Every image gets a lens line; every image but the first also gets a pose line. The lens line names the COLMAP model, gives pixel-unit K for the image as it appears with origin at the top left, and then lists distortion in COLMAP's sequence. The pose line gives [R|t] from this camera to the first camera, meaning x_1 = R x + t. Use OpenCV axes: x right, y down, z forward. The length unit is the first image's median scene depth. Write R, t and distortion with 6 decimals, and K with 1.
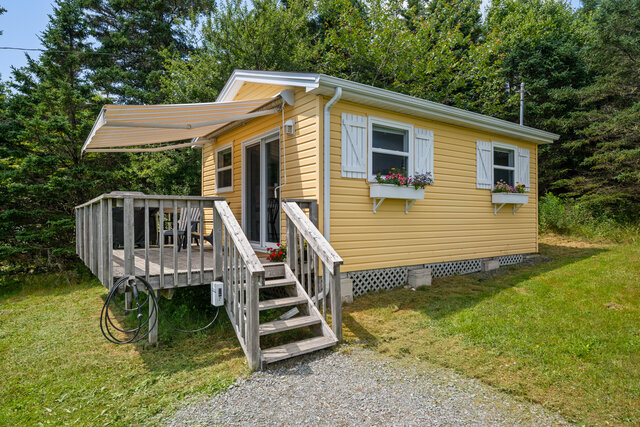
lens RADIAL K [[389.7, 0, 320.3], [0, 389.7, 220.7], [0, 0, 1]] dist [-0.004071, -0.000290]
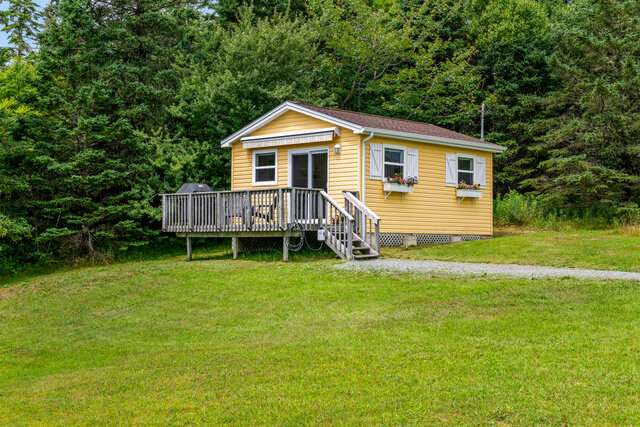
lens RADIAL K [[906.1, 0, 320.0], [0, 906.1, 213.5], [0, 0, 1]] dist [0.004632, -0.006675]
pose [[0.980576, 0.015447, 0.195528, -0.720687], [-0.007730, 0.999163, -0.040171, 0.158555], [-0.195985, 0.037880, 0.979875, -2.224105]]
